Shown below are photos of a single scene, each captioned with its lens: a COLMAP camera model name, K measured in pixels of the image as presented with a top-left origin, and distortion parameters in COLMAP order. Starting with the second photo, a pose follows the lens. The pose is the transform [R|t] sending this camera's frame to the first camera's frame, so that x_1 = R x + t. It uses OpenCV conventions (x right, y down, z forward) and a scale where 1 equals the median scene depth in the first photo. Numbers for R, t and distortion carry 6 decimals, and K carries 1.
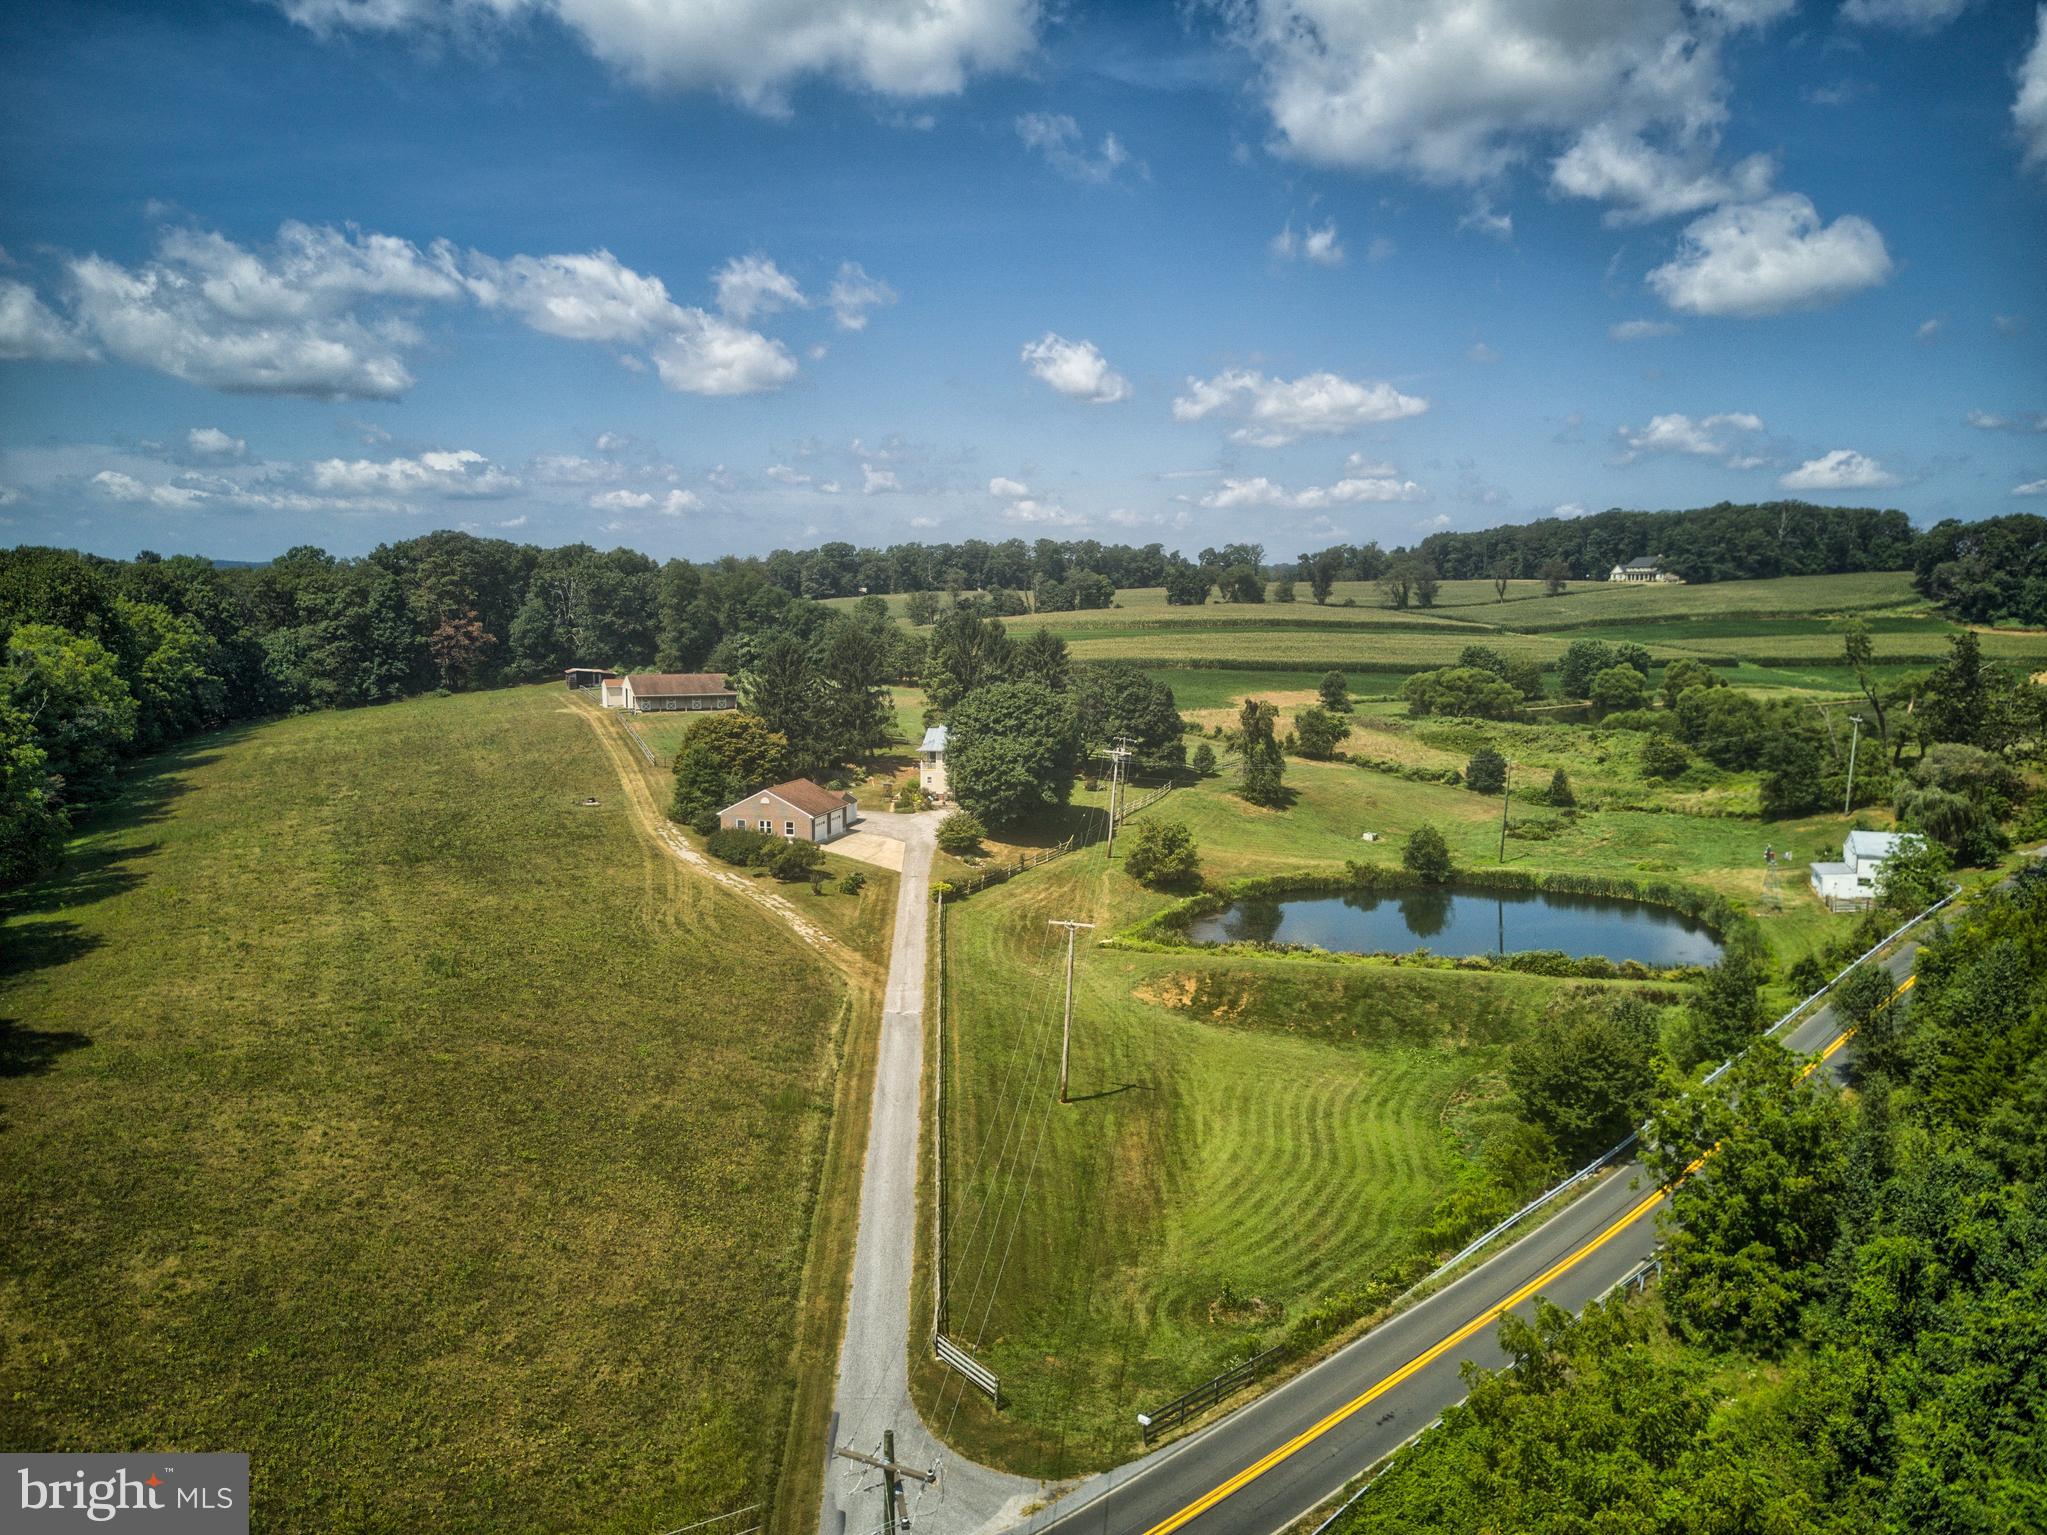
lens RADIAL K [[1593.3, 0, 1023.5], [0, 1593.3, 767.5], [0, 0, 1]] dist [0.048431, -0.050233]
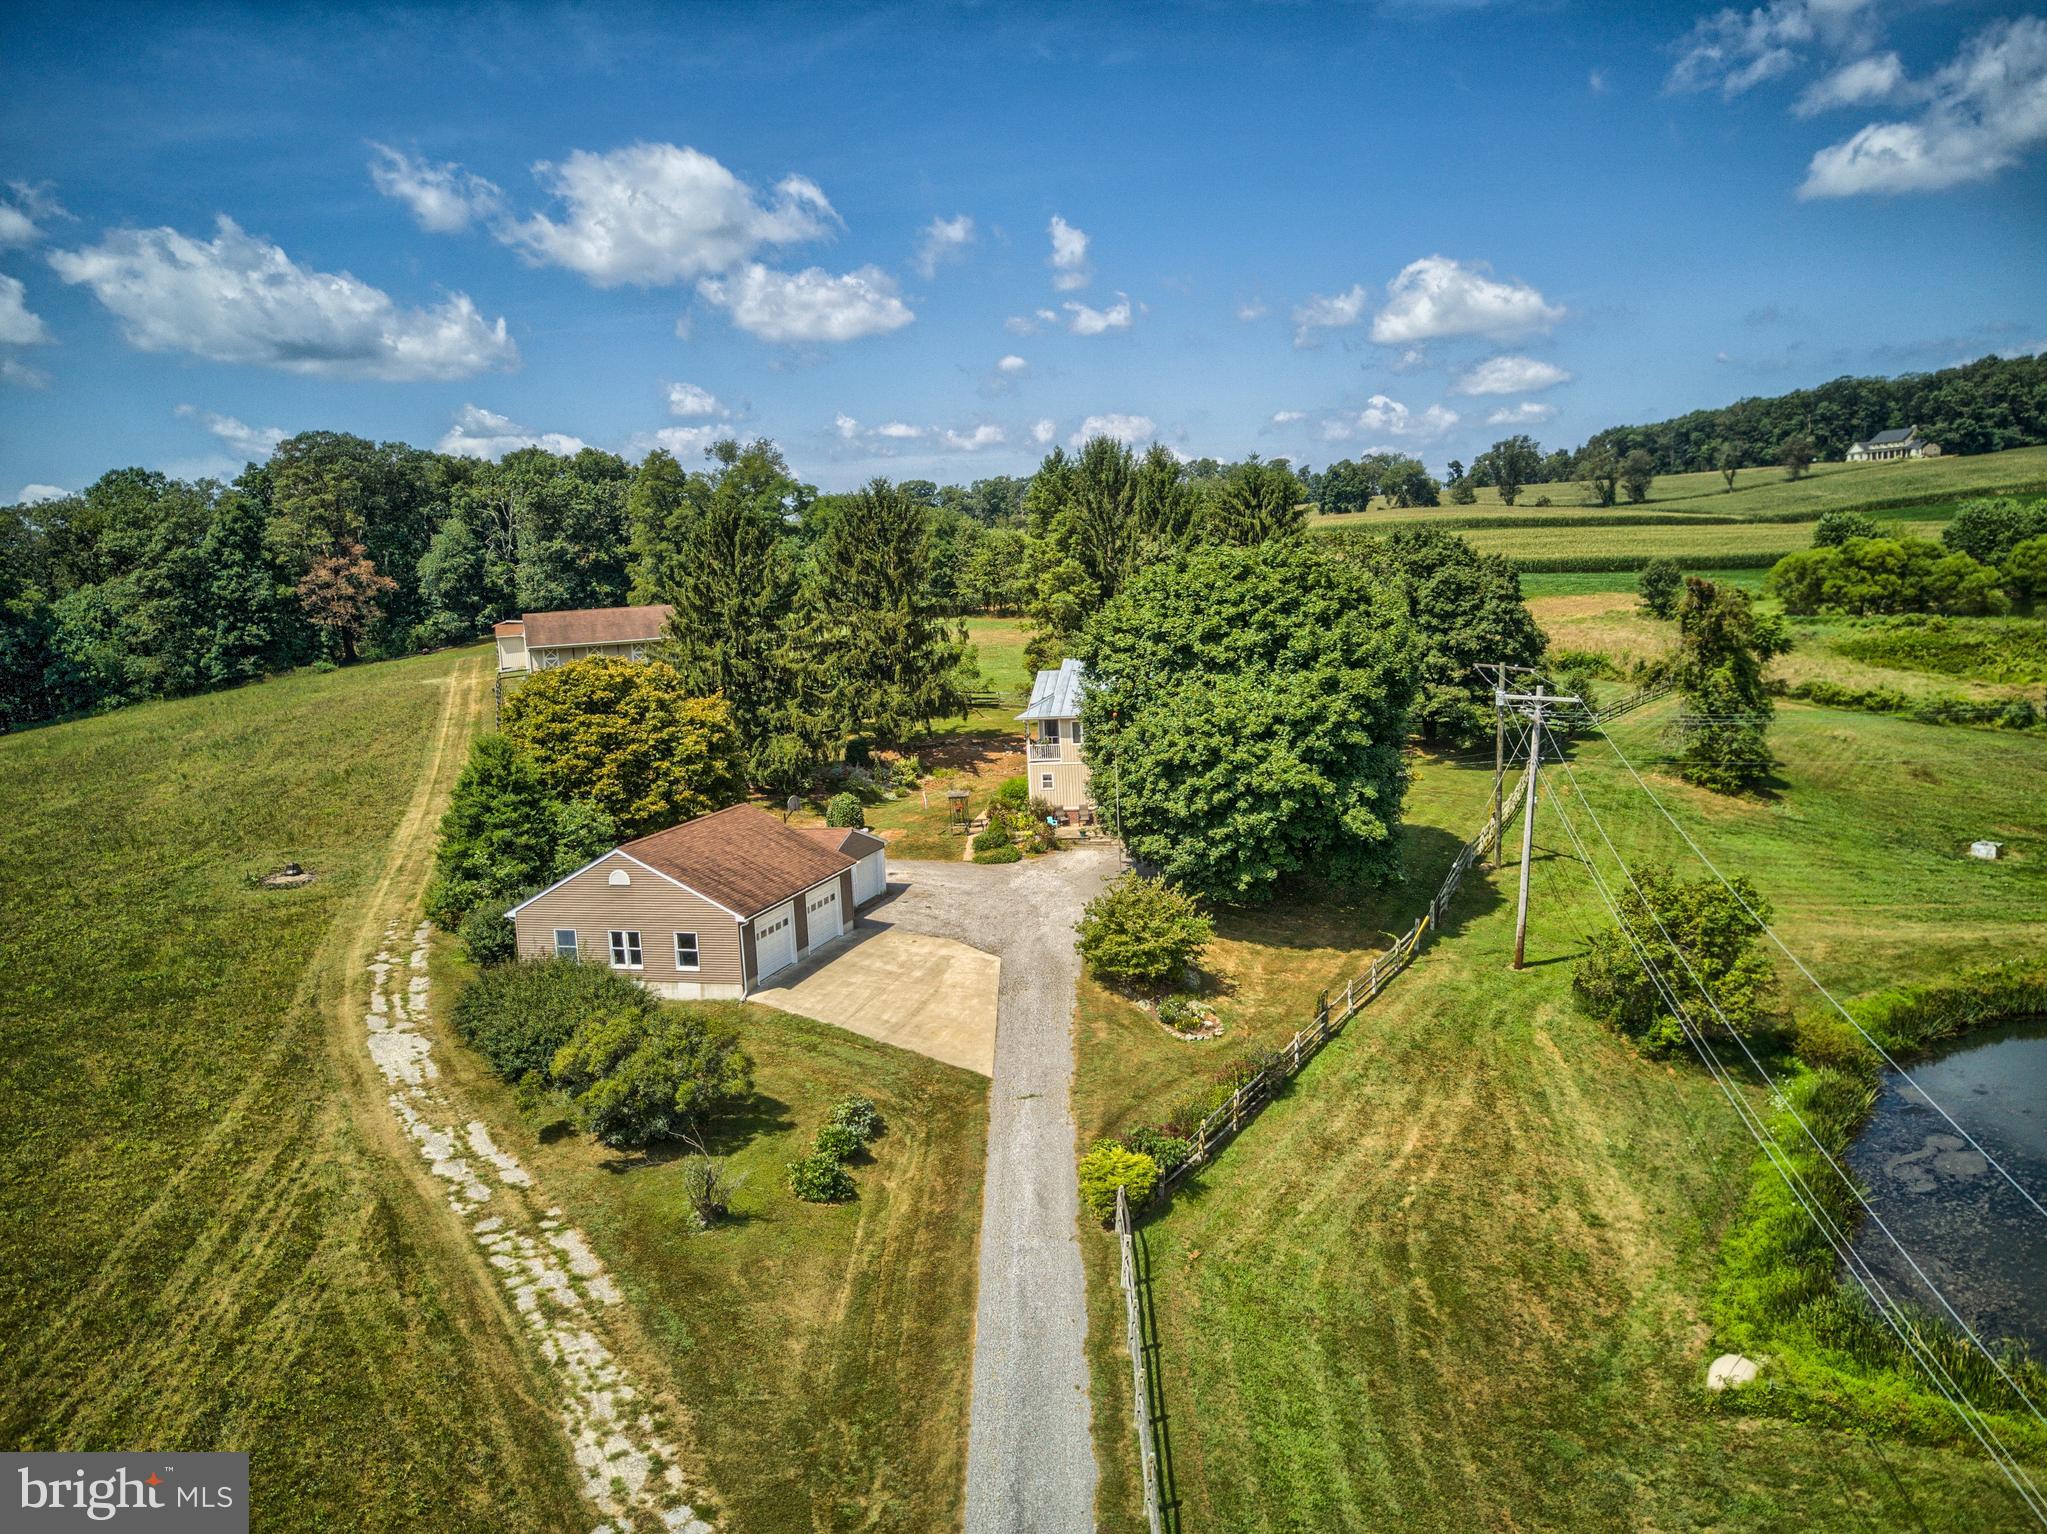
lens RADIAL K [[1593.3, 0, 1023.5], [0, 1593.3, 767.0], [0, 0, 1]] dist [0.048431, -0.050233]
pose [[0.996605, -0.050431, -0.065086, -0.032702], [0.052057, 0.998367, 0.023536, -0.006929], [0.063793, -0.026845, 0.997602, 0.492761]]
